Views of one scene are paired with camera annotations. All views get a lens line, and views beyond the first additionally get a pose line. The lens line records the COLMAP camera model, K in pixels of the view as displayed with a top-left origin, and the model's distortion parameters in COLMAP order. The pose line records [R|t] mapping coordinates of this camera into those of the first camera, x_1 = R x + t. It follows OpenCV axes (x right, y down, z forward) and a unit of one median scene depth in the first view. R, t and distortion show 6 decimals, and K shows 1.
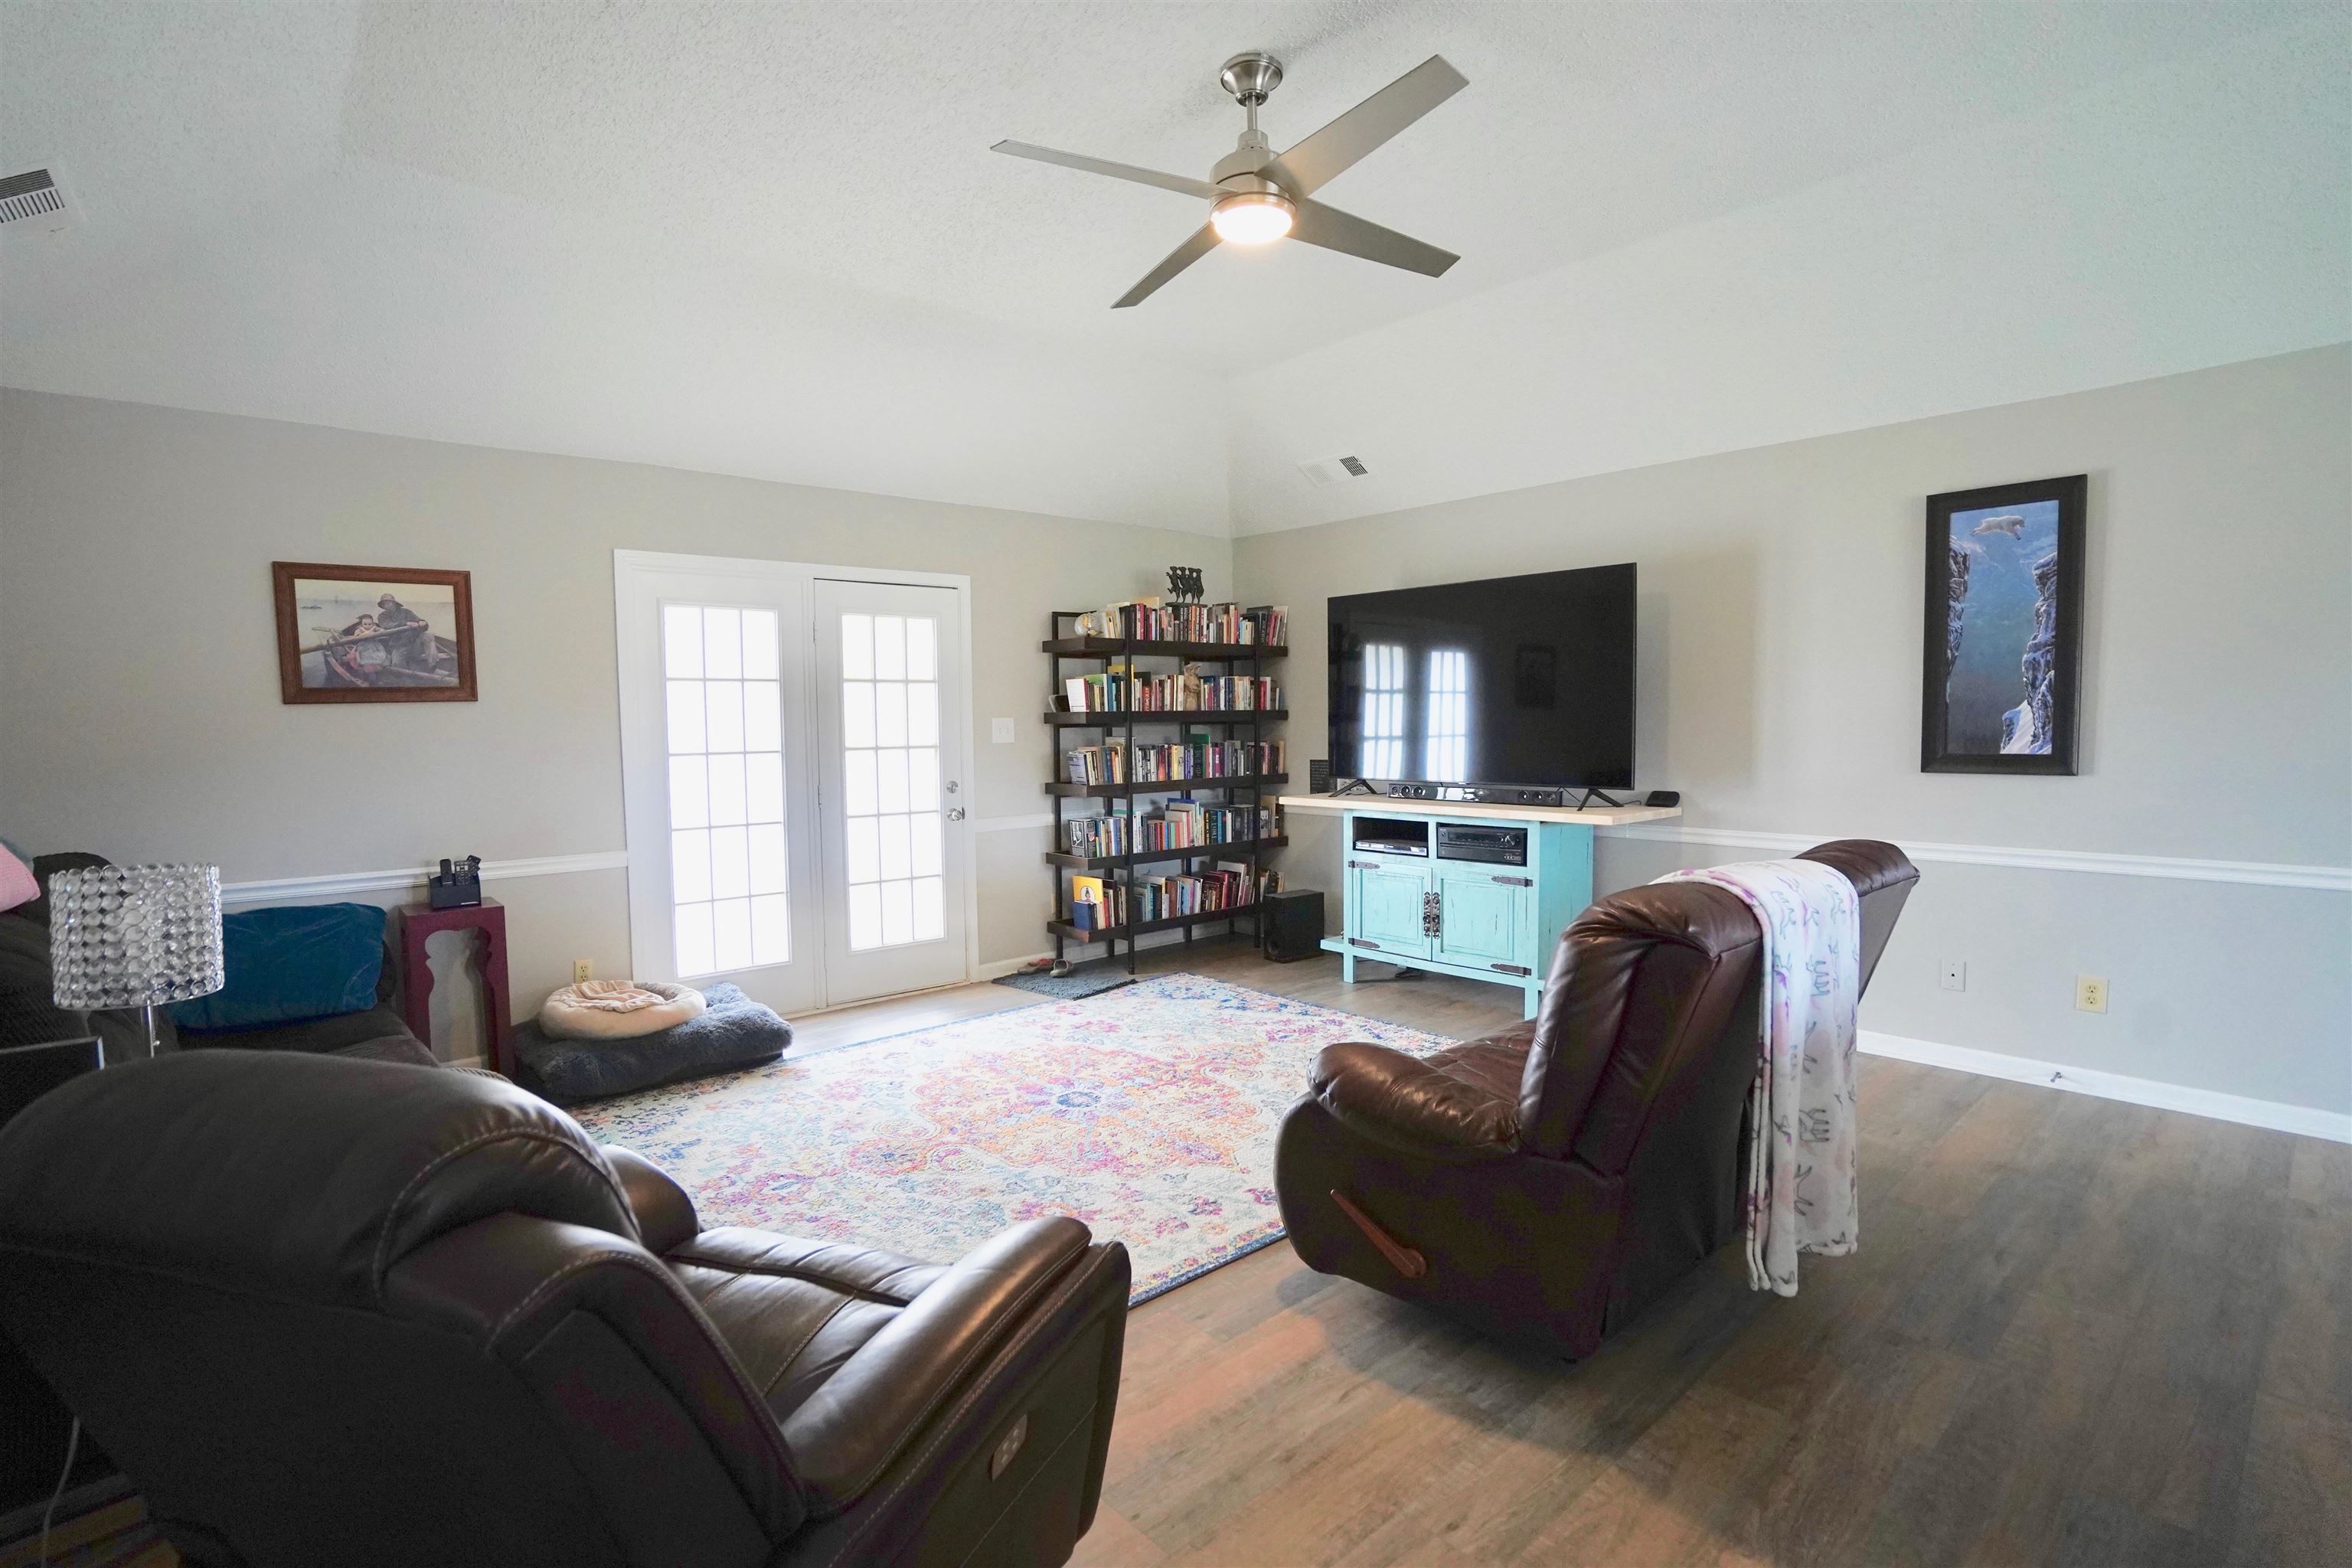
lens RADIAL K [[1100.0, 0, 1152.3], [0, 1100.0, 786.5], [0, 0, 1]] dist [-0.040066, 0.011222]
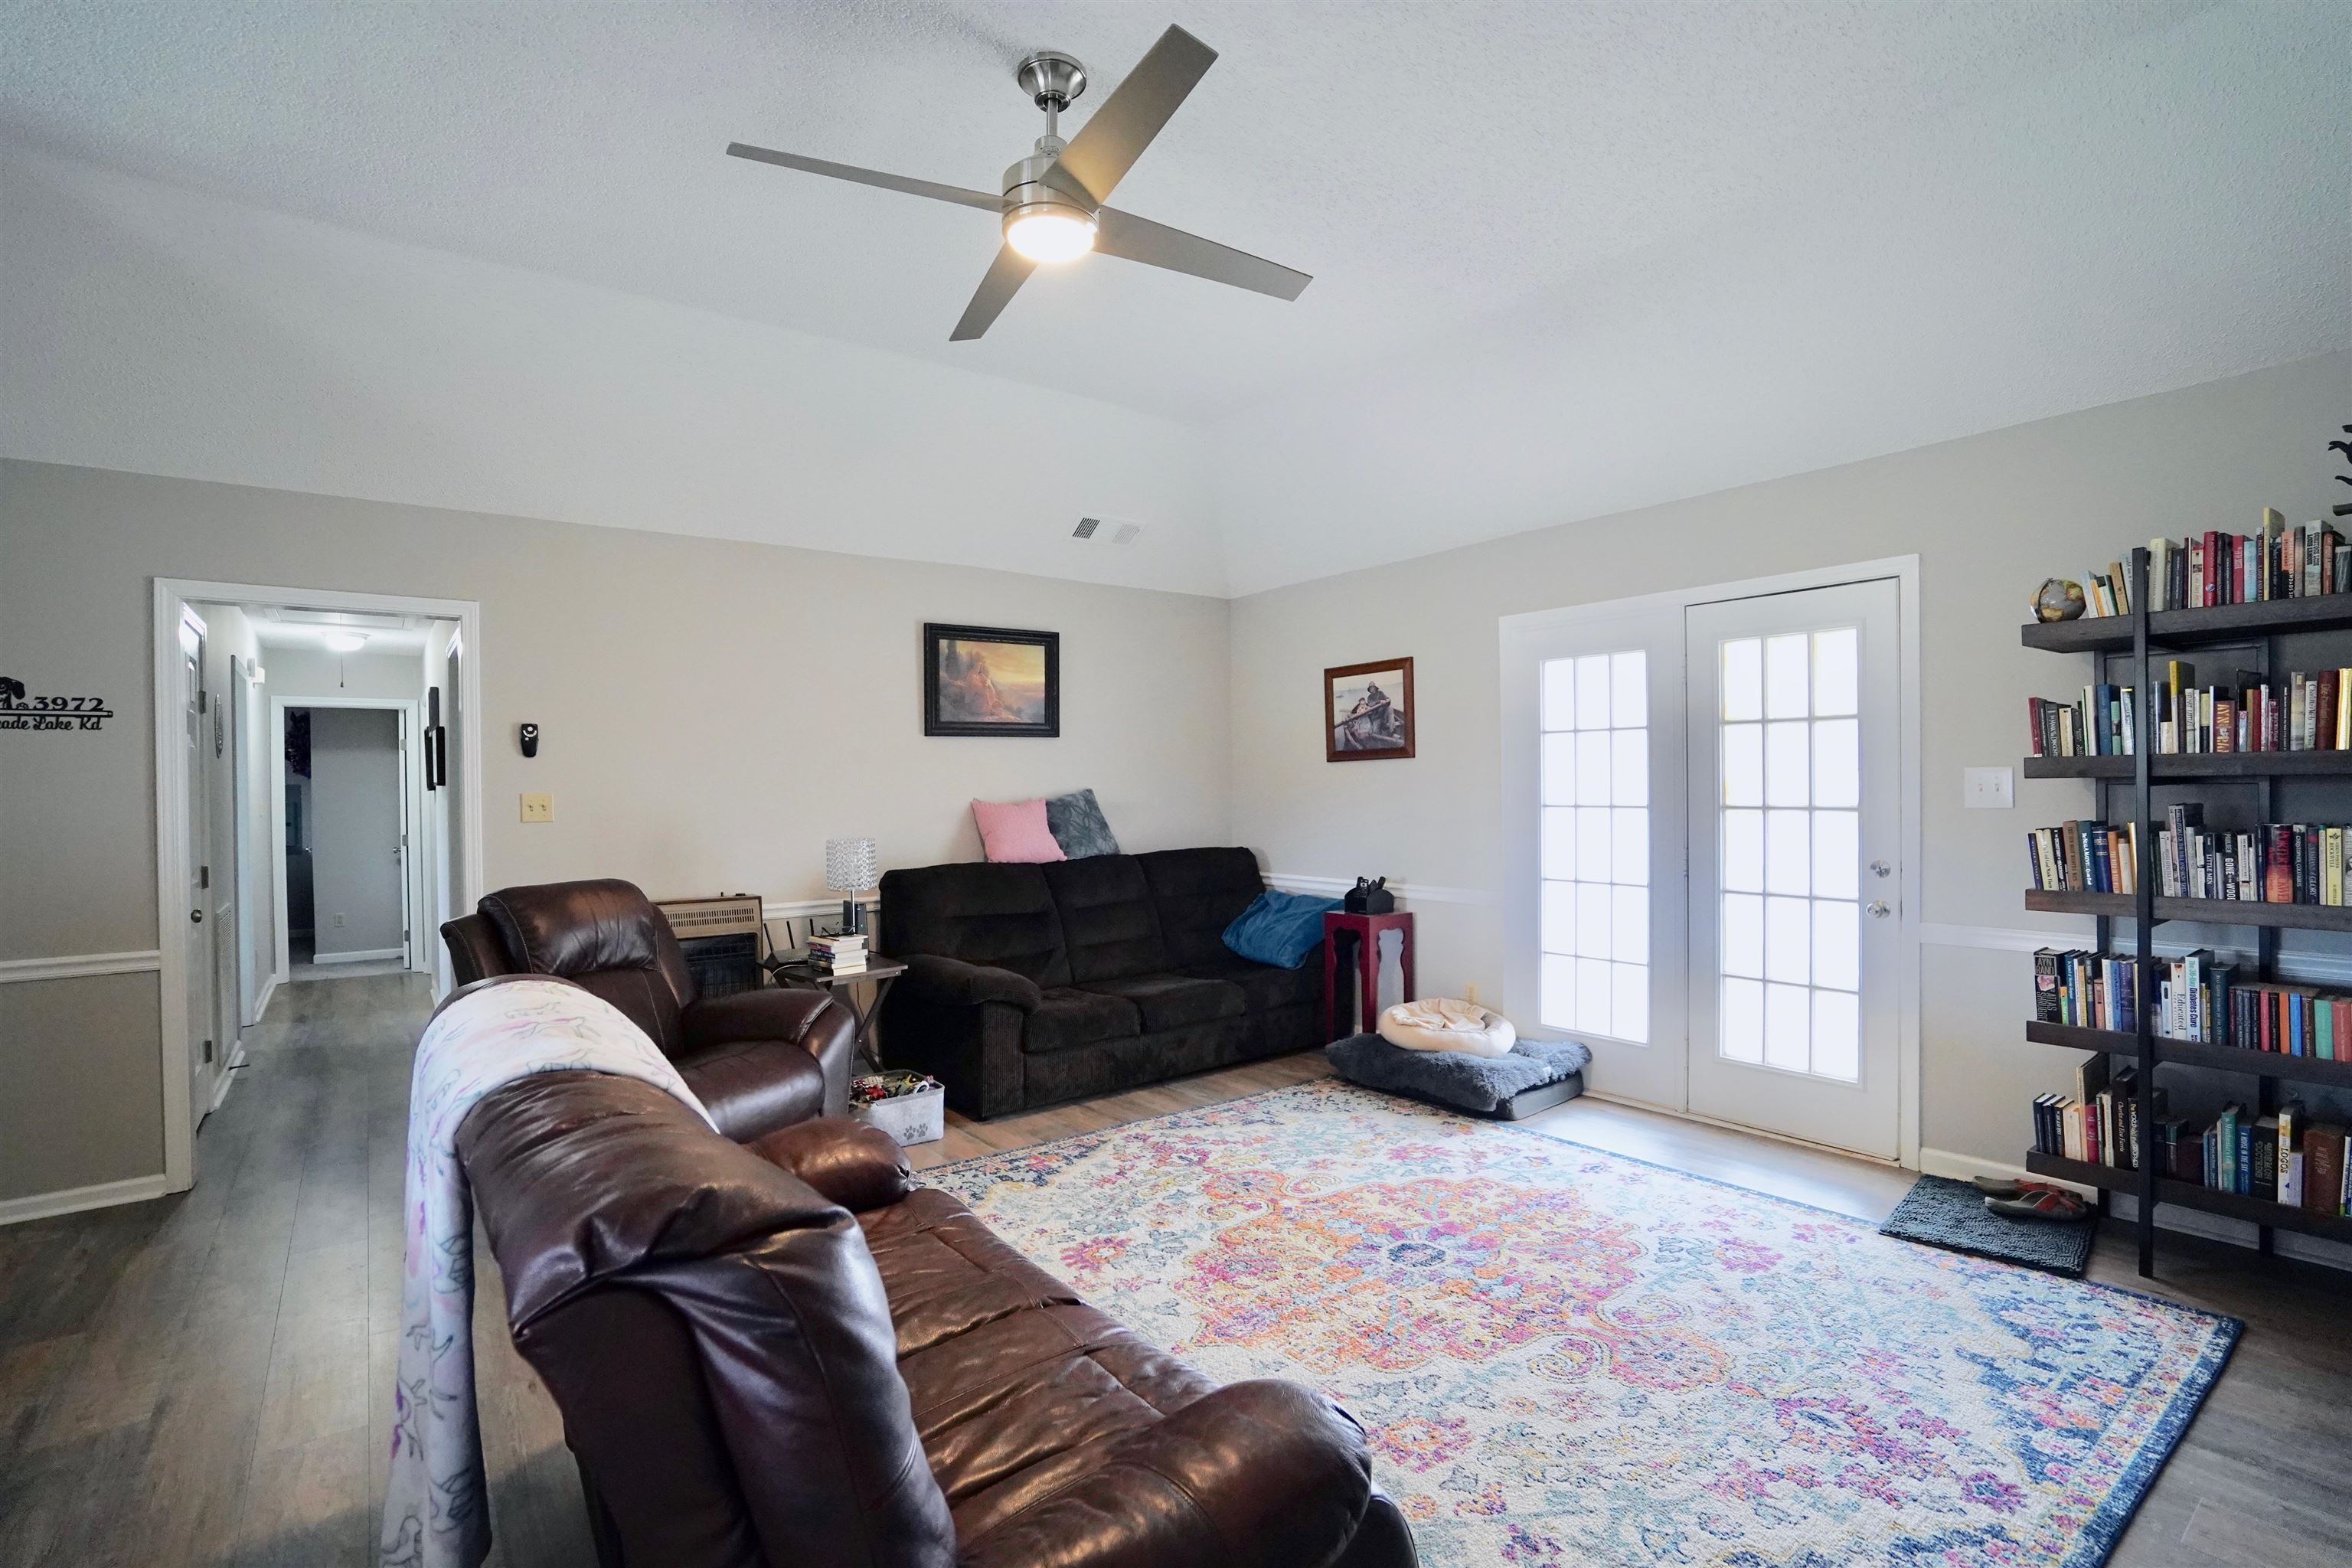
lens RADIAL K [[1100.0, 0, 1189.7], [0, 1100.0, 788.4], [0, 0, 1]] dist [-0.040066, 0.011222]
pose [[-0.050245, 0.020373, -0.998529, 0.619207], [-0.046417, 0.998664, 0.022711, -0.054273], [0.997658, 0.047490, -0.049232, 0.732118]]
